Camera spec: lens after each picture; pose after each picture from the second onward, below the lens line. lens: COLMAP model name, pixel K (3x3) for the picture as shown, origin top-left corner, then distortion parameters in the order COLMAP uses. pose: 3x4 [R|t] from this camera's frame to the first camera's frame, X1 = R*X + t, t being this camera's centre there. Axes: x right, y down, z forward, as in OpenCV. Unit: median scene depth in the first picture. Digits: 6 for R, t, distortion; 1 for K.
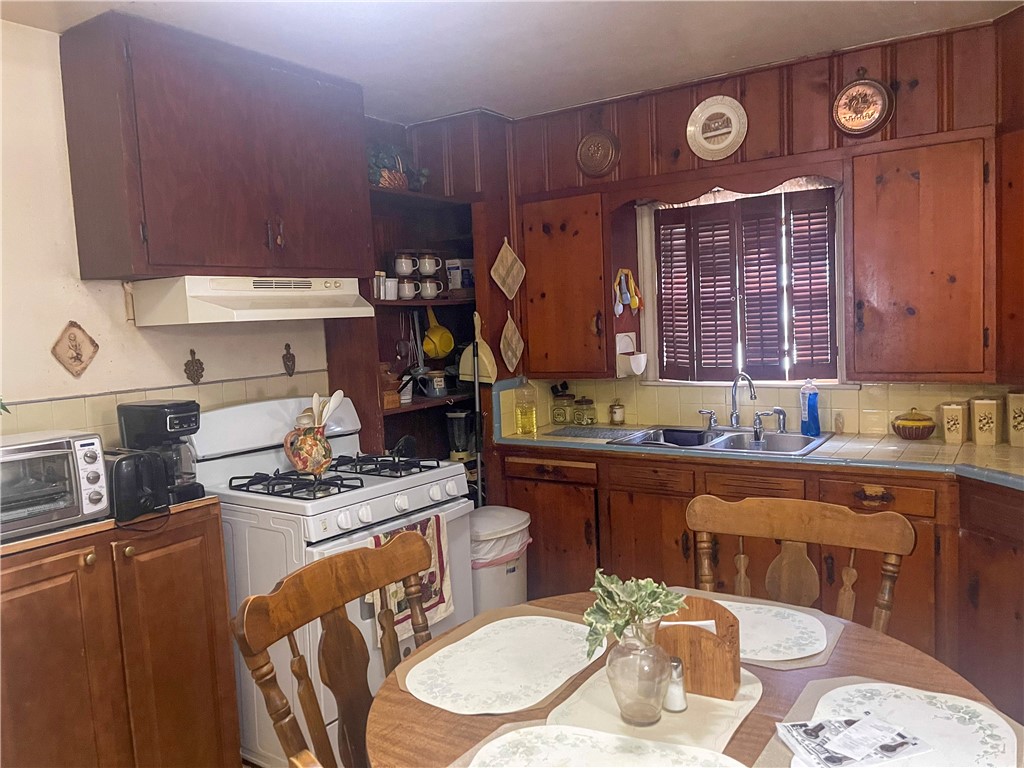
lens RADIAL K [[762.9, 0, 512.0], [0, 762.9, 384.0], [0, 0, 1]] dist [0.038491, -0.089229]
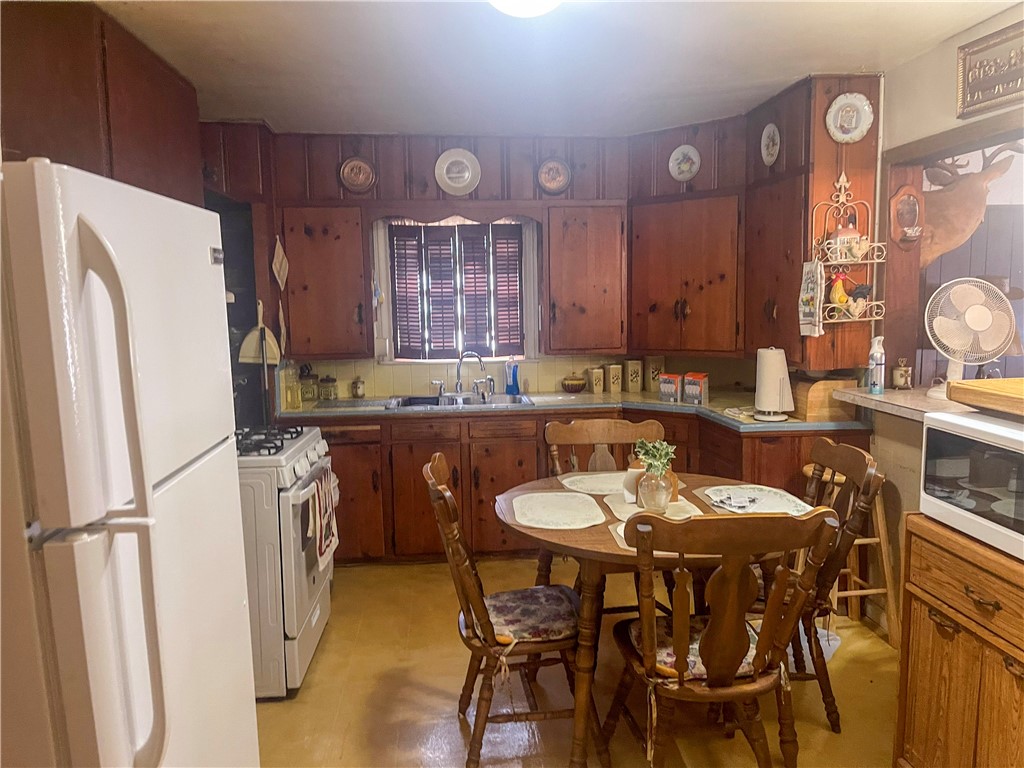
lens RADIAL K [[762.9, 0, 512.0], [0, 762.9, 384.0], [0, 0, 1]] dist [0.038491, -0.089229]
pose [[0.765407, -0.035036, 0.642592, -0.526651], [0.035485, 0.999296, 0.012217, 0.029006], [-0.642568, 0.013451, 0.766111, -0.097390]]
